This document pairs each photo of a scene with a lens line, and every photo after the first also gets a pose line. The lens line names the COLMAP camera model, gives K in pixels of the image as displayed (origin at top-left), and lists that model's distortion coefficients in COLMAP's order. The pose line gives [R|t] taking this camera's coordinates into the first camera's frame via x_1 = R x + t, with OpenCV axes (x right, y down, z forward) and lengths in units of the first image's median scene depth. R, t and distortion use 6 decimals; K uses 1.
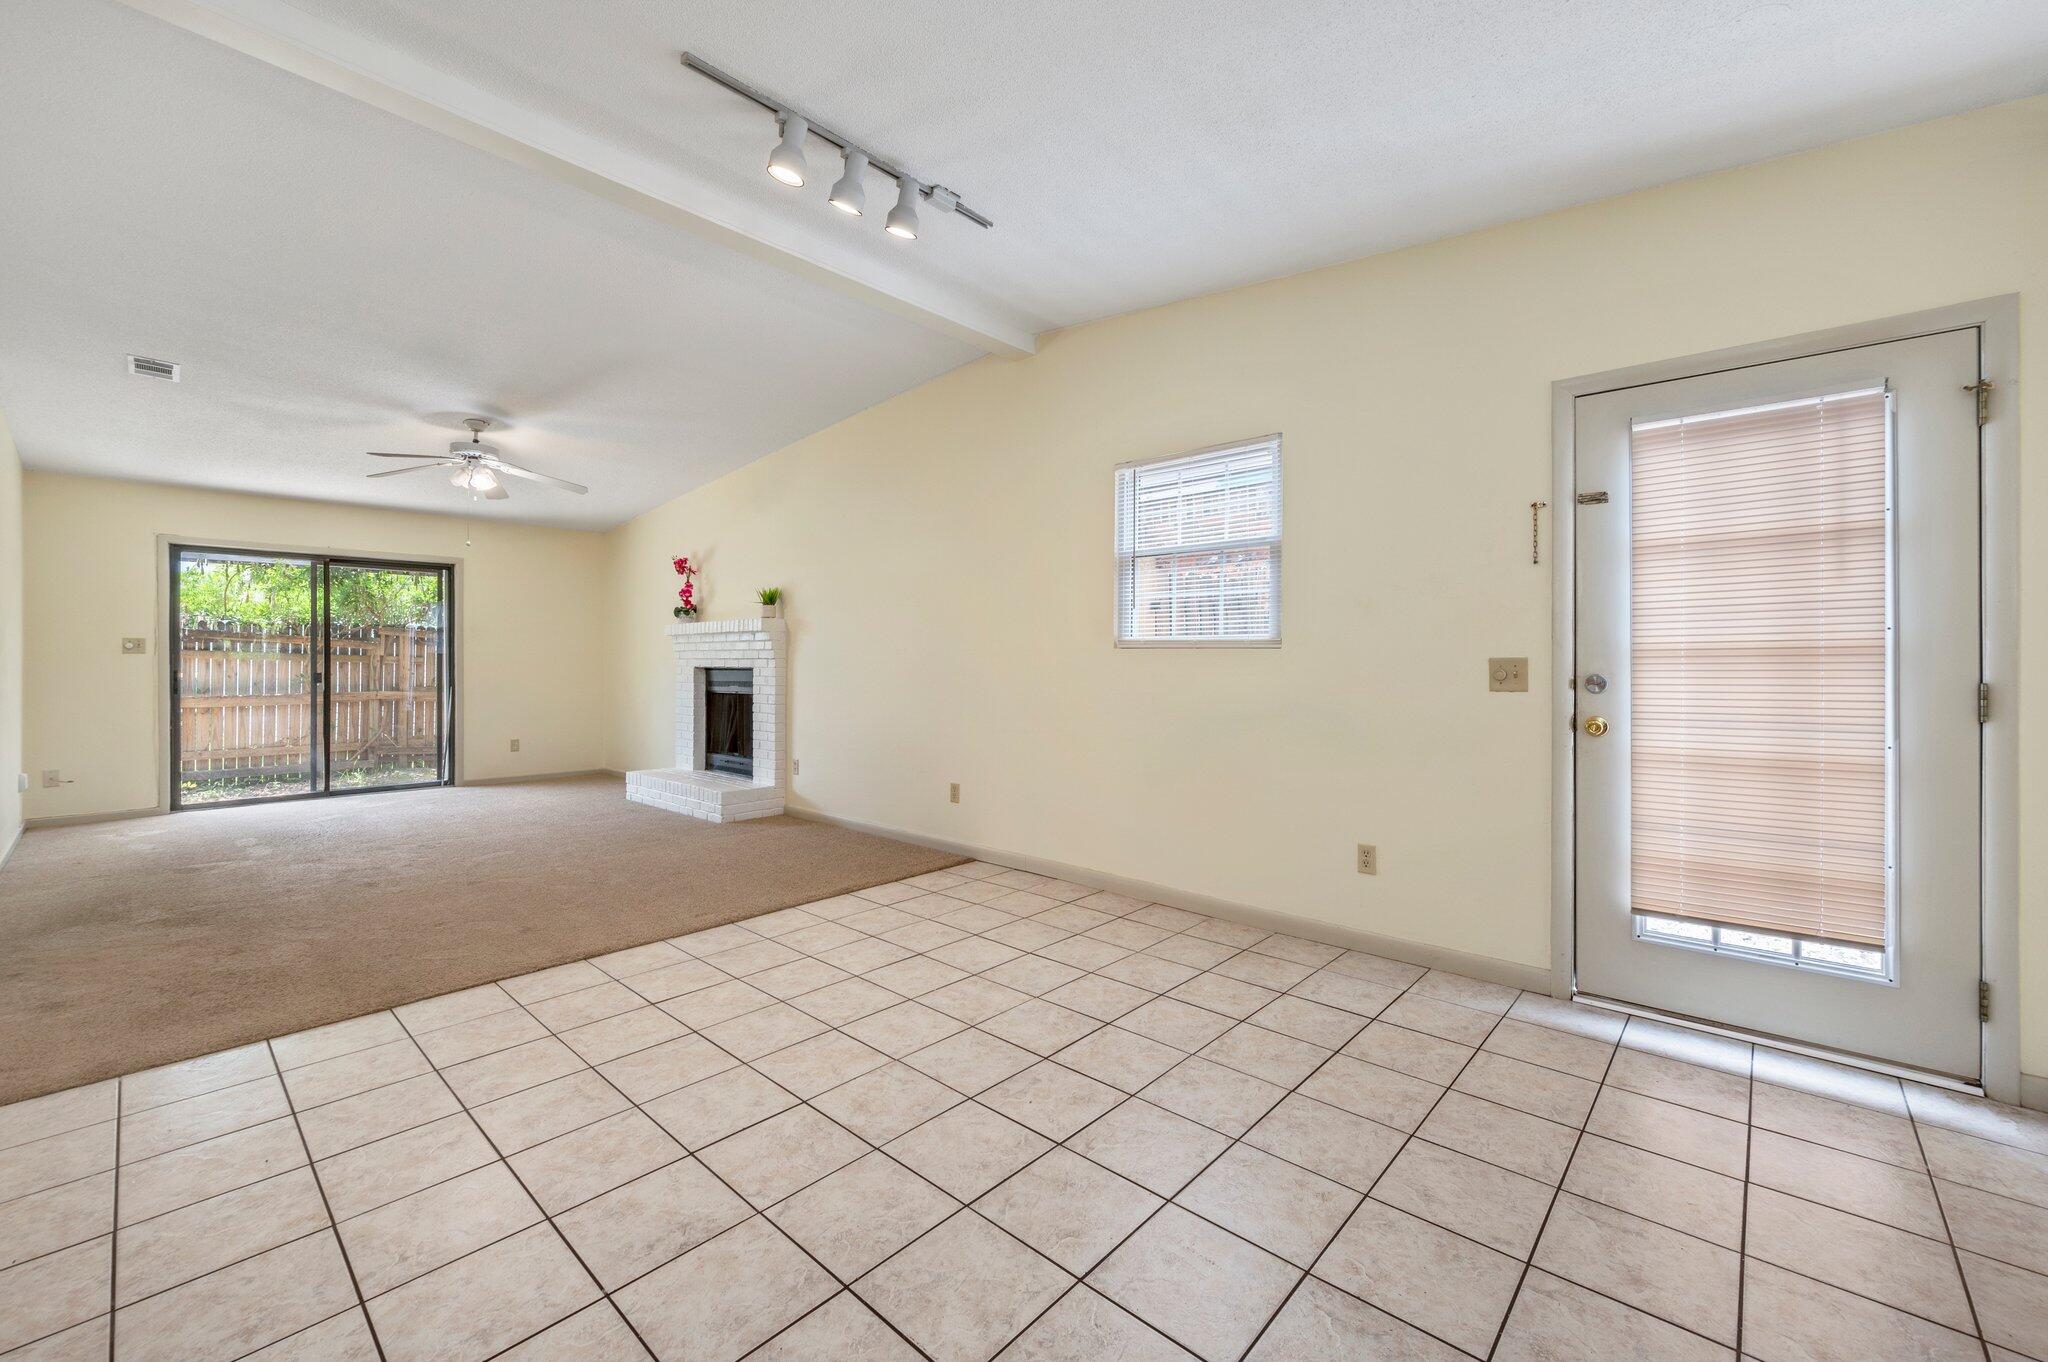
lens RADIAL K [[822.2, 0, 1032.8], [0, 822.2, 659.8], [0, 0, 1]] dist [-0.004509, -0.000461]
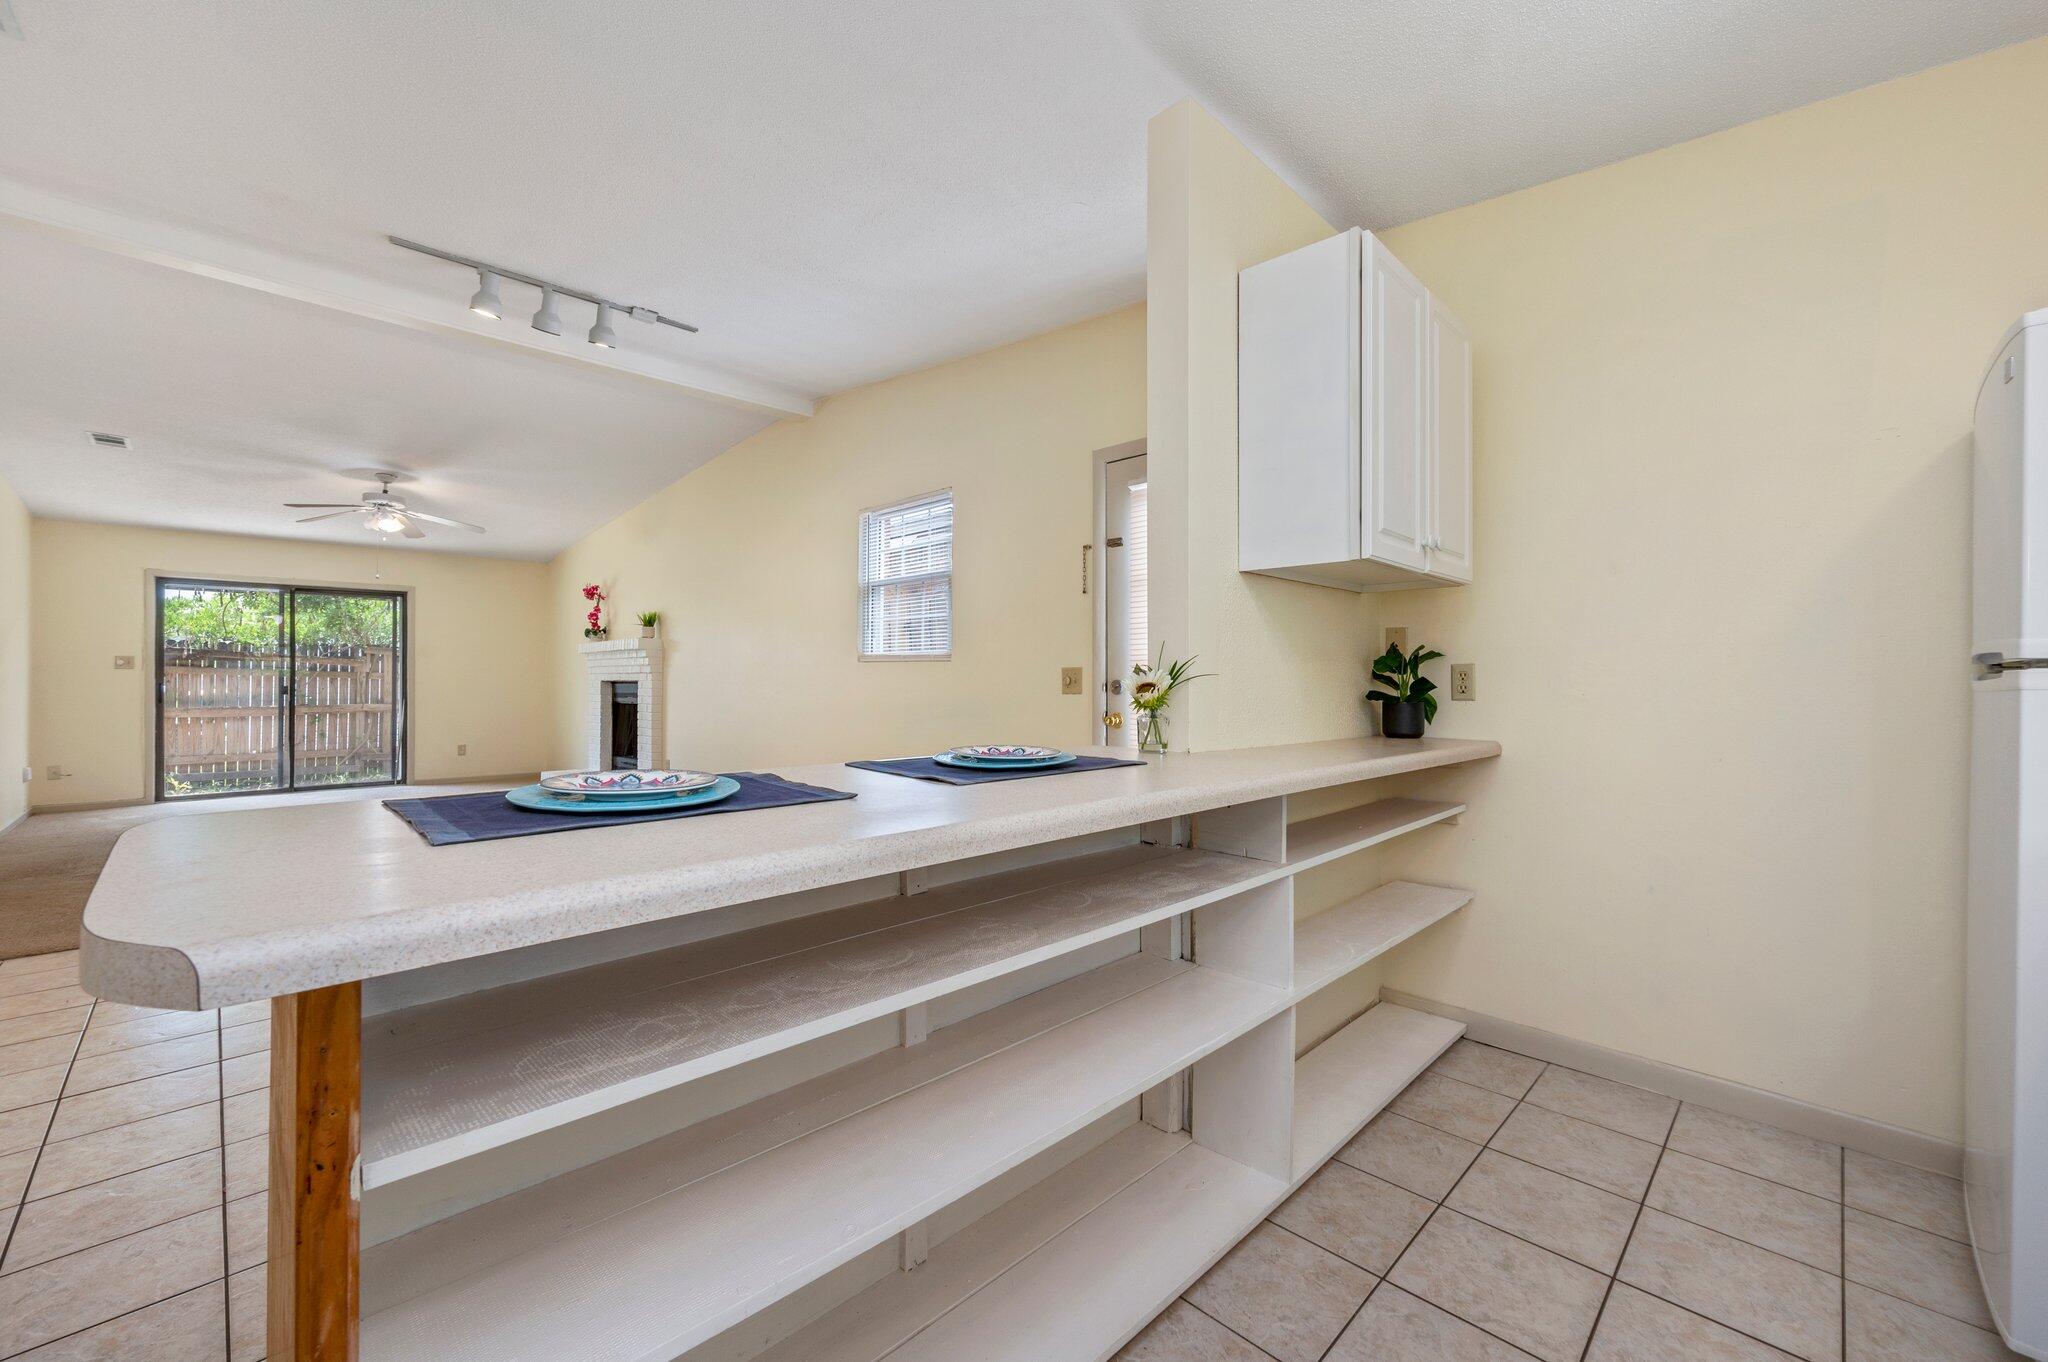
lens RADIAL K [[822.2, 0, 1049.0], [0, 822.2, 672.8], [0, 0, 1]] dist [-0.004509, -0.000461]
pose [[0.999145, -0.000853, -0.041343, 0.291425], [0.000535, 0.999970, -0.007705, 0.007591], [0.041348, 0.007676, 0.999115, -0.133504]]
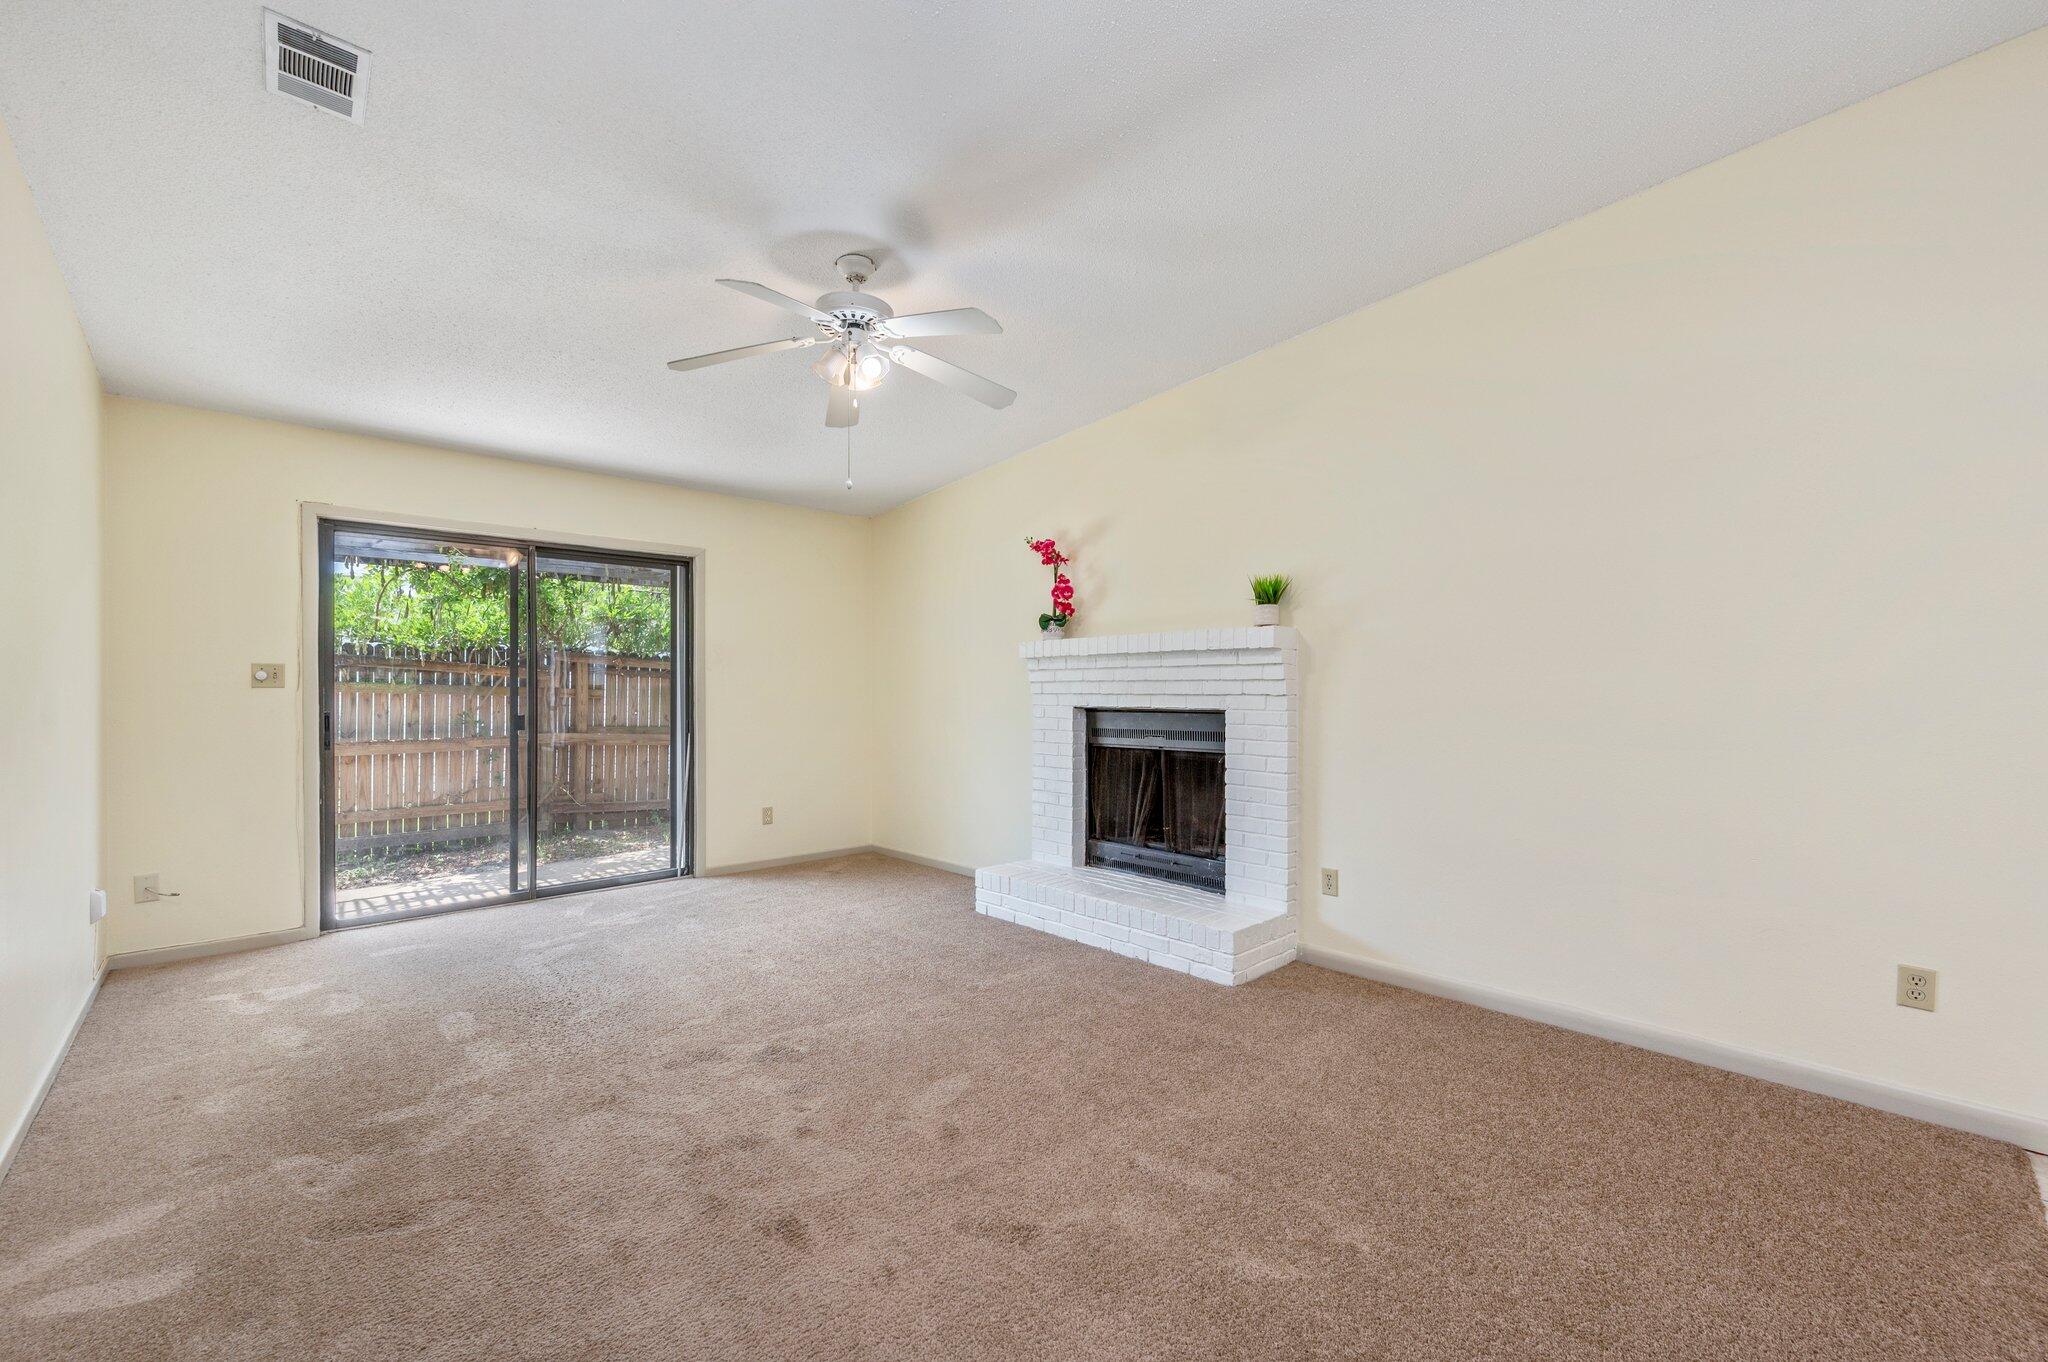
lens RADIAL K [[822.2, 0, 1022.5], [0, 822.2, 685.4], [0, 0, 1]] dist [-0.004509, -0.000461]
pose [[0.996610, -0.001880, -0.082246, -0.447270], [0.001723, 0.999997, -0.001975, -0.007269], [0.082249, 0.001827, 0.996610, 0.399398]]
